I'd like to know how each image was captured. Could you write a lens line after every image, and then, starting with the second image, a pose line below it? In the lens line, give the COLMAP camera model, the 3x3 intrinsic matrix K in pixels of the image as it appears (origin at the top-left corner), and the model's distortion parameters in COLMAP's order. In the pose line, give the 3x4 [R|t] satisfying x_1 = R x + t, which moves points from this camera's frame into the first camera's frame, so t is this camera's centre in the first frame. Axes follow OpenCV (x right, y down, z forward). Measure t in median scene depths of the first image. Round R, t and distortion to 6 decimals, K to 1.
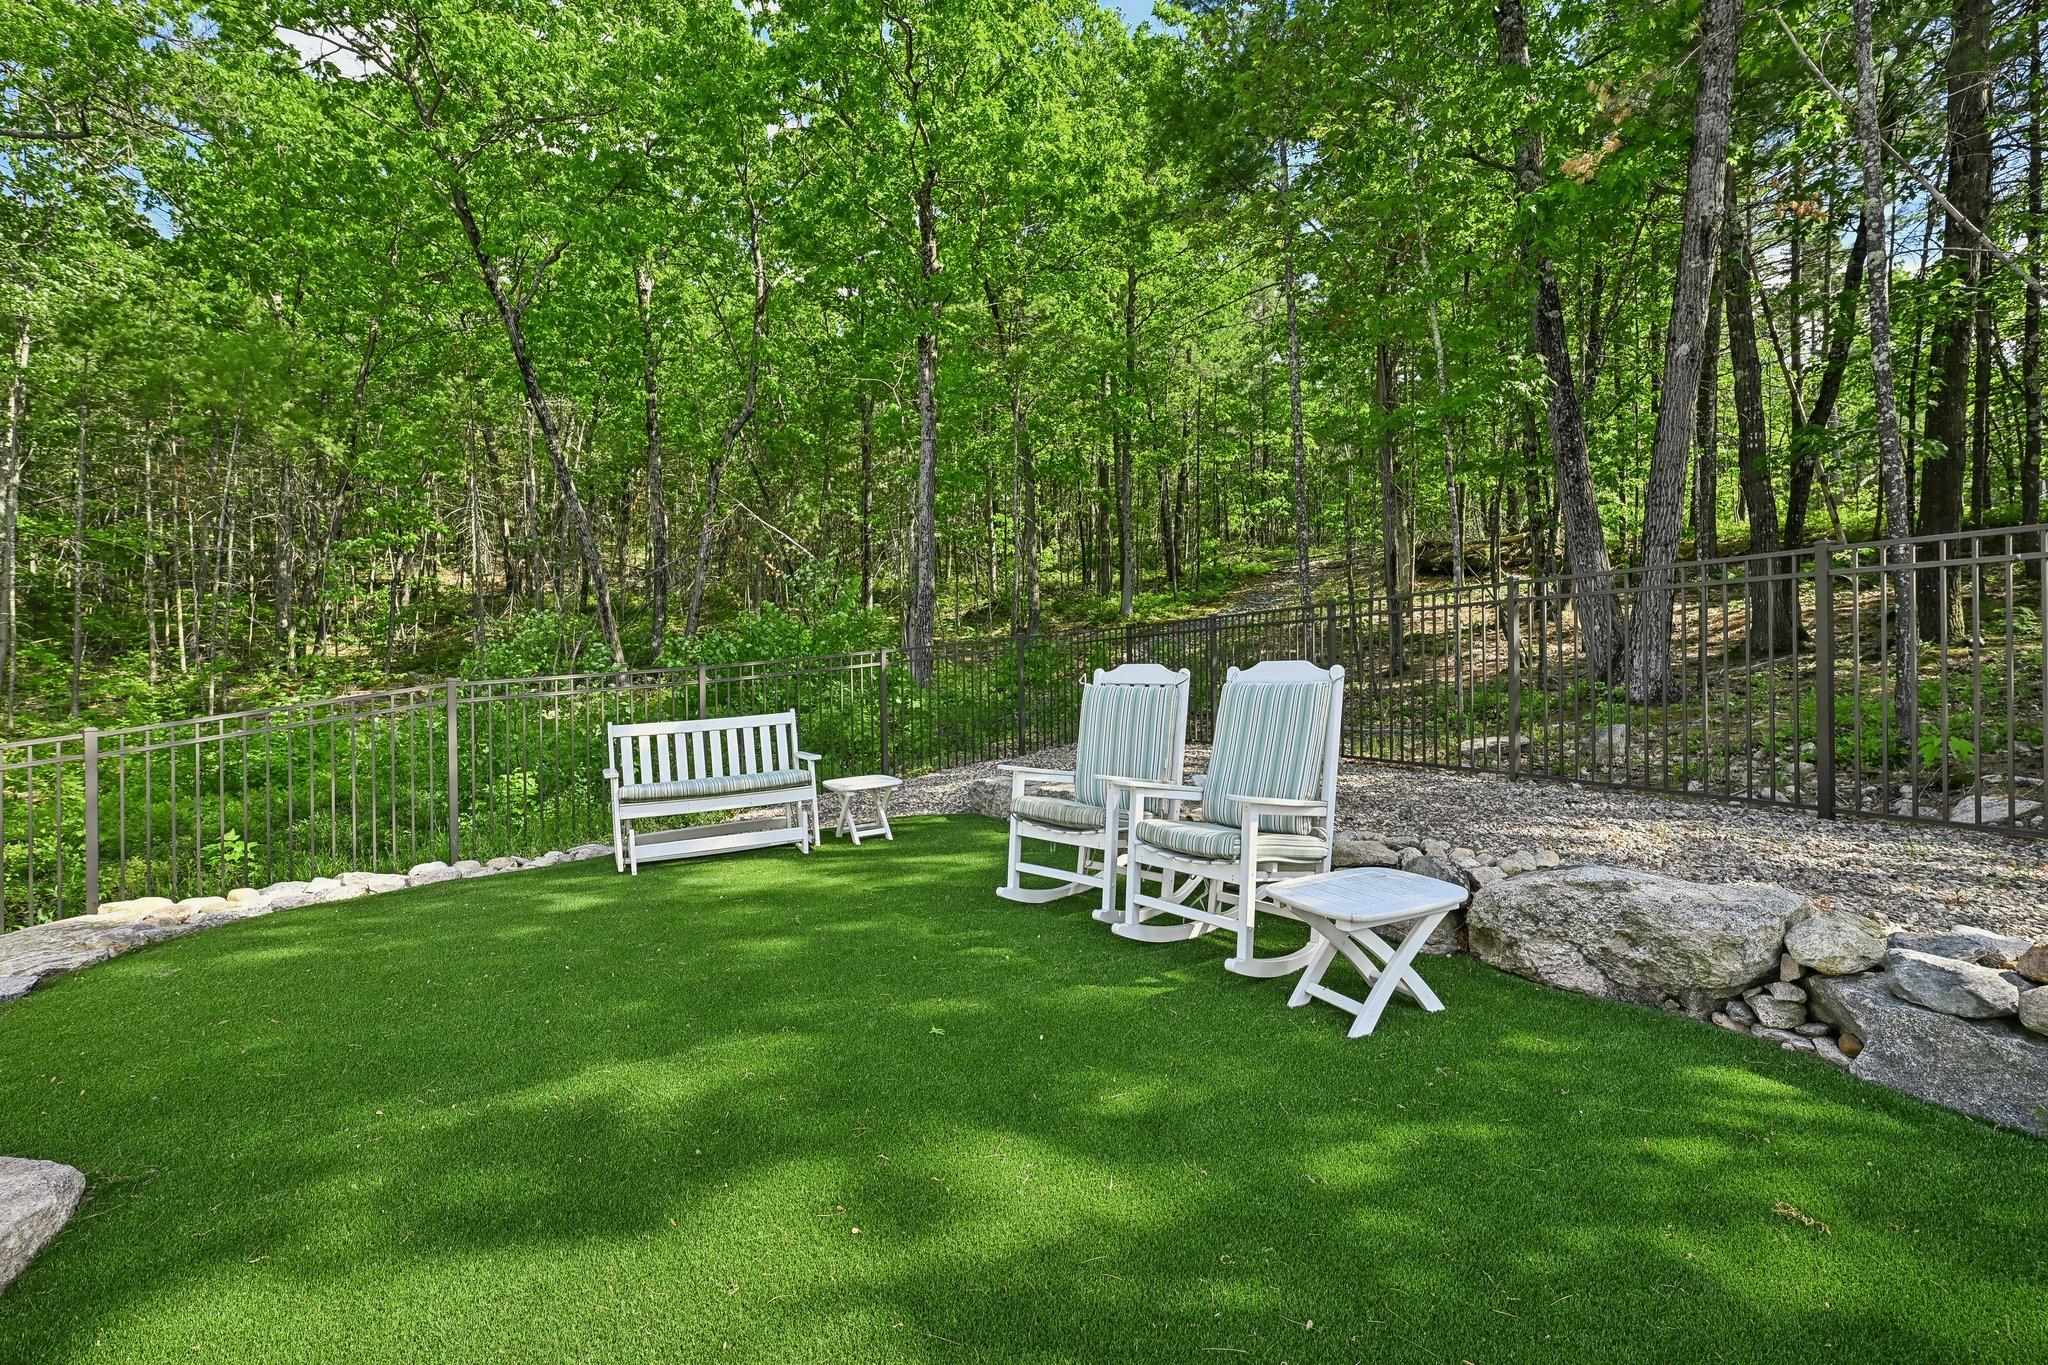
lens RADIAL K [[937.5, 0, 1024.0], [0, 937.5, 682.5], [0, 0, 1]] dist [-0.000749, -0.000181]
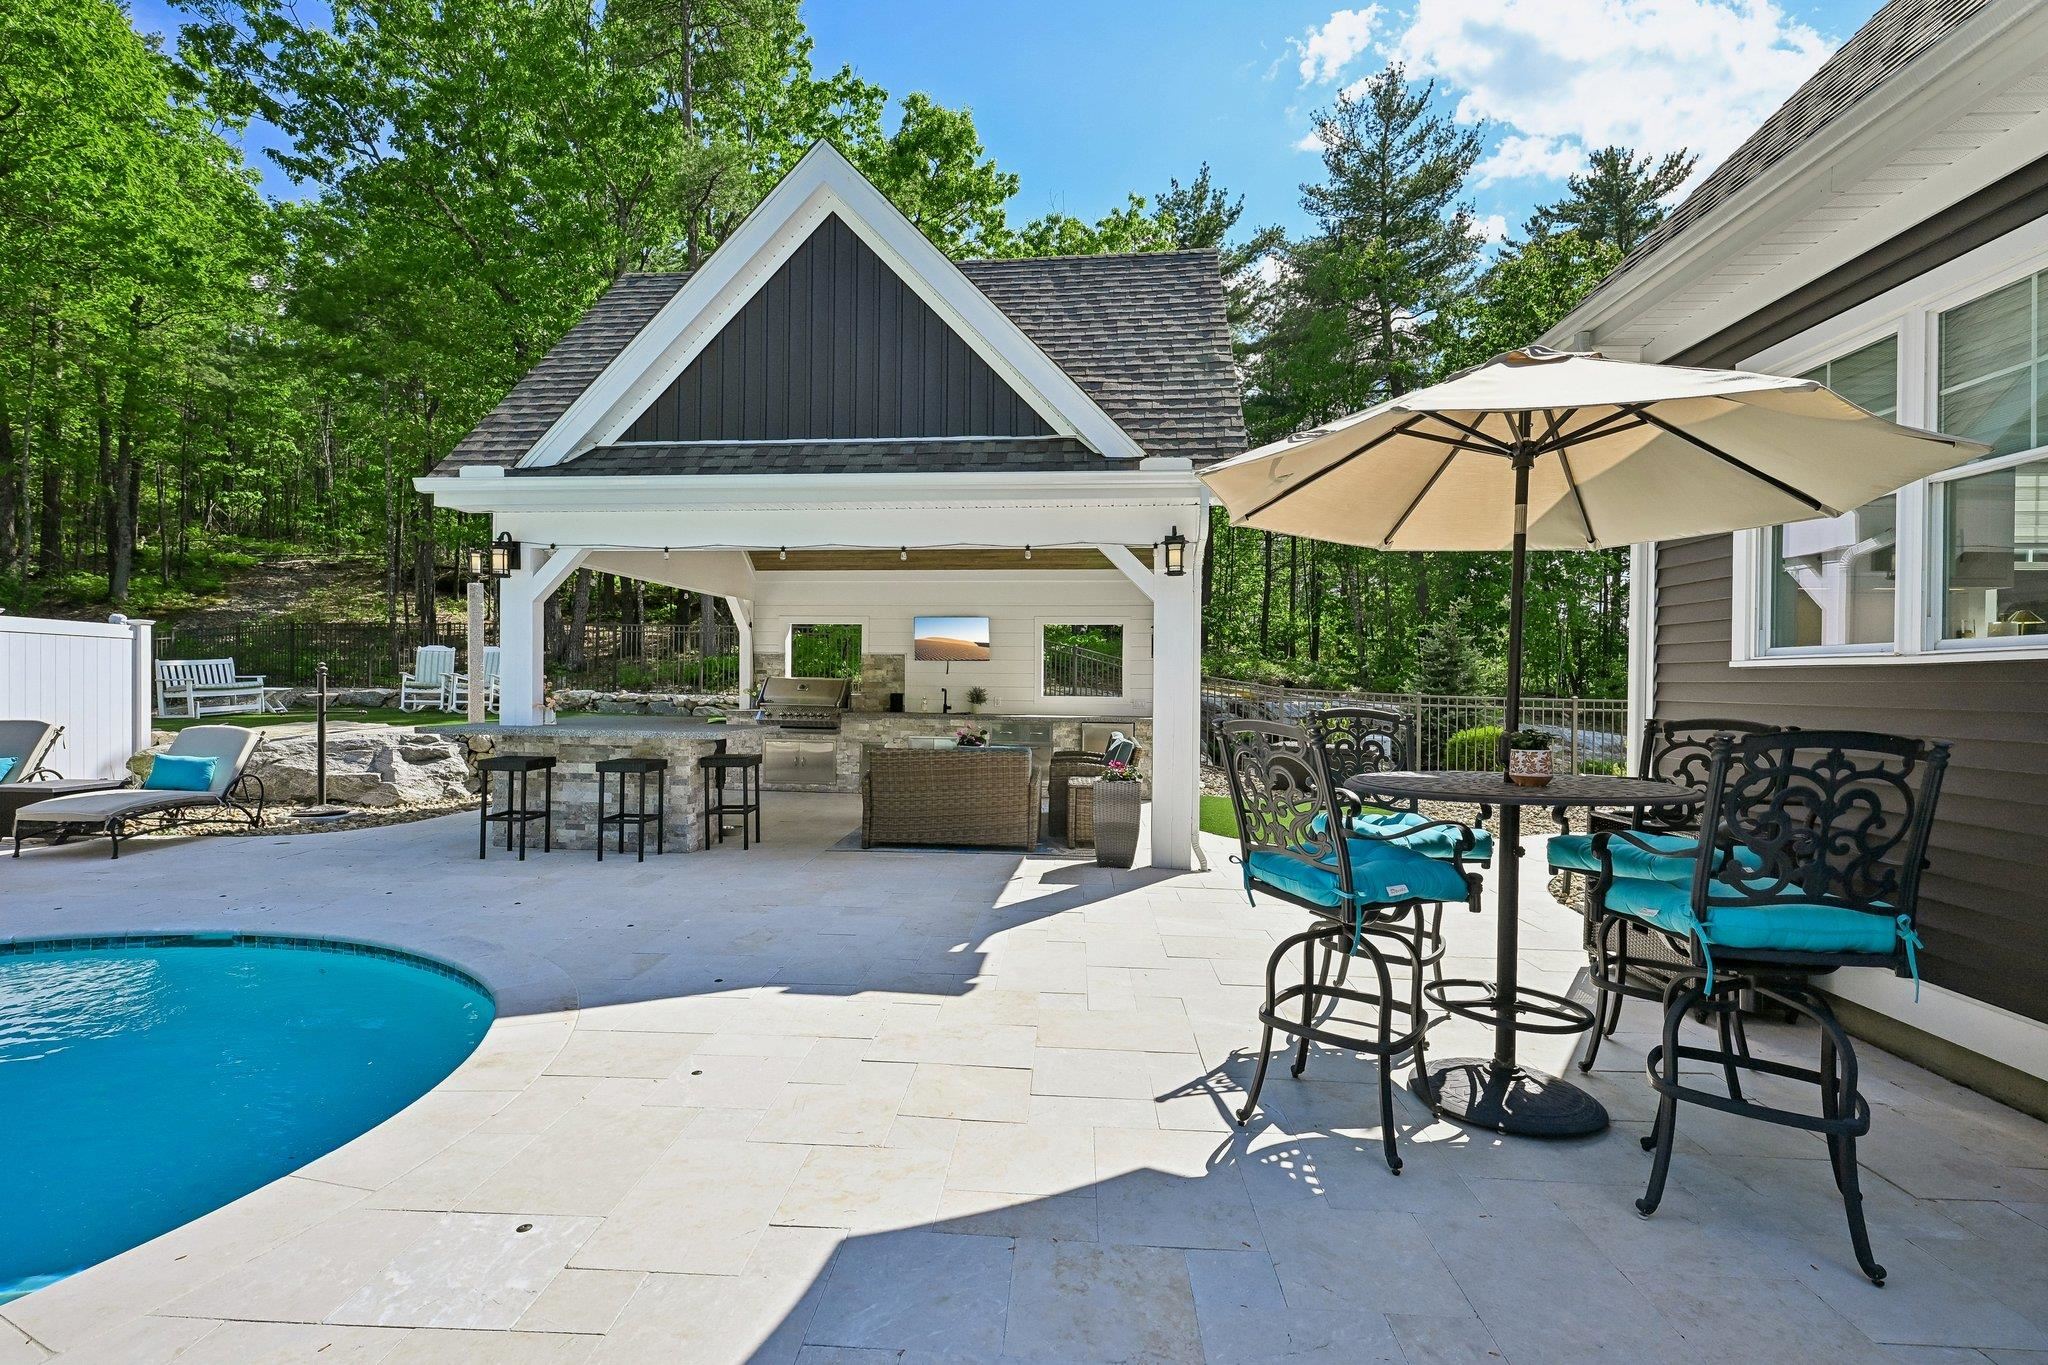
lens RADIAL K [[937.5, 0, 1024.0], [0, 937.5, 682.5], [0, 0, 1]] dist [-0.000749, -0.000181]
pose [[0.510095, 0.012983, 0.860020, -2.653124], [-0.013925, 0.999880, -0.006835, 0.168117], [-0.860005, -0.008489, 0.510215, -4.016667]]
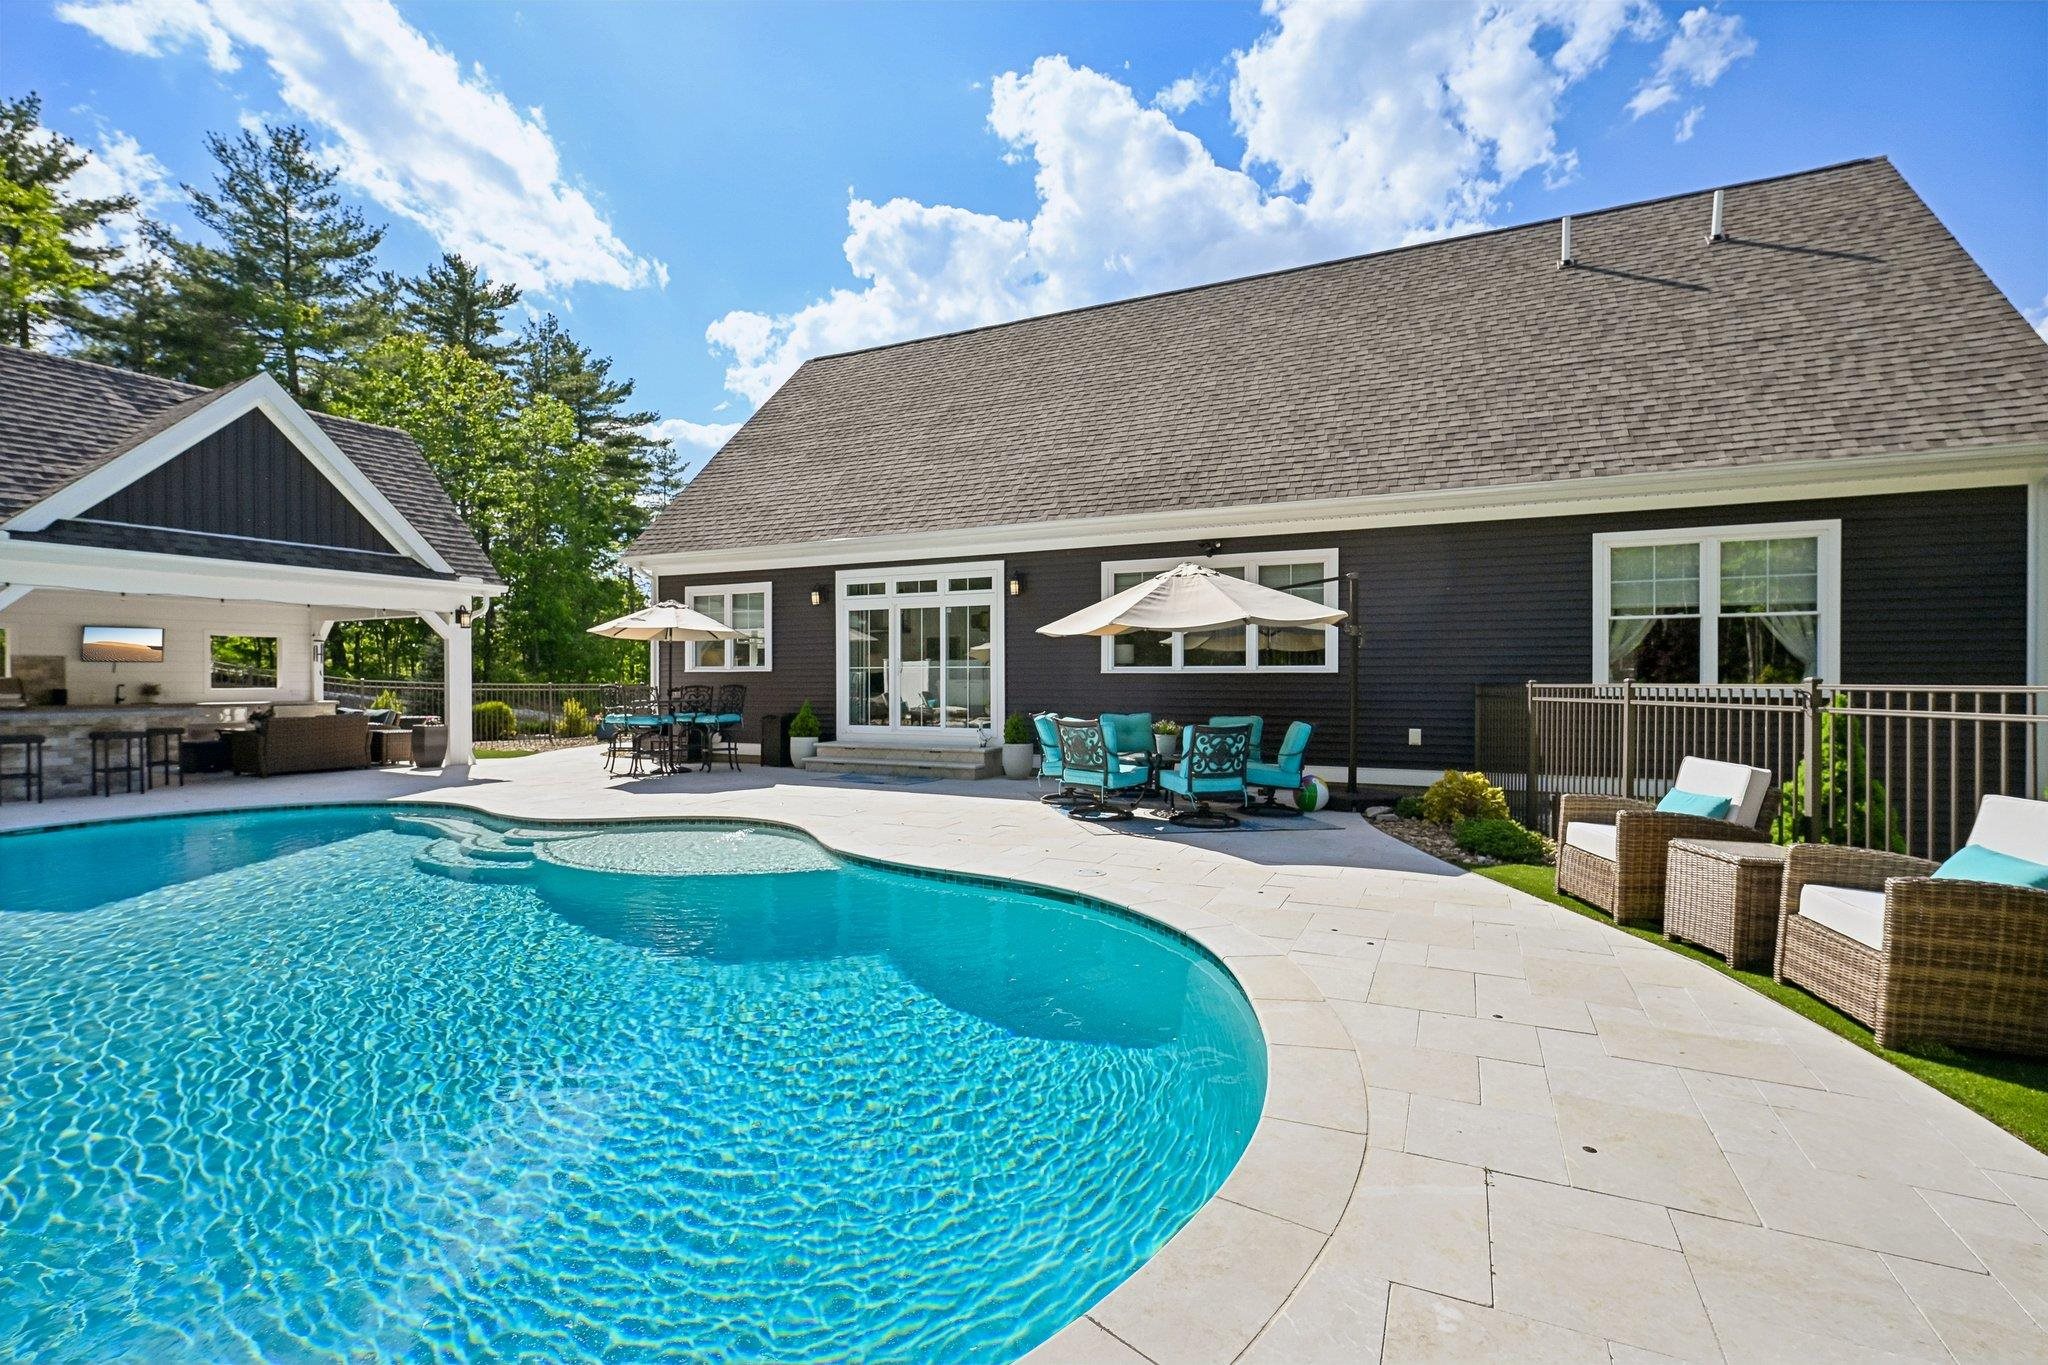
lens RADIAL K [[915.2, 0, 1024.0], [0, 915.2, 682.5], [0, 0, 1]] dist [0.000998, -0.000182]
pose [[-0.601849, 0.003082, 0.798604, -6.227097], [0.006043, 0.999981, 0.000695, 0.187294], [-0.798587, 0.005245, -0.601856, -2.580473]]
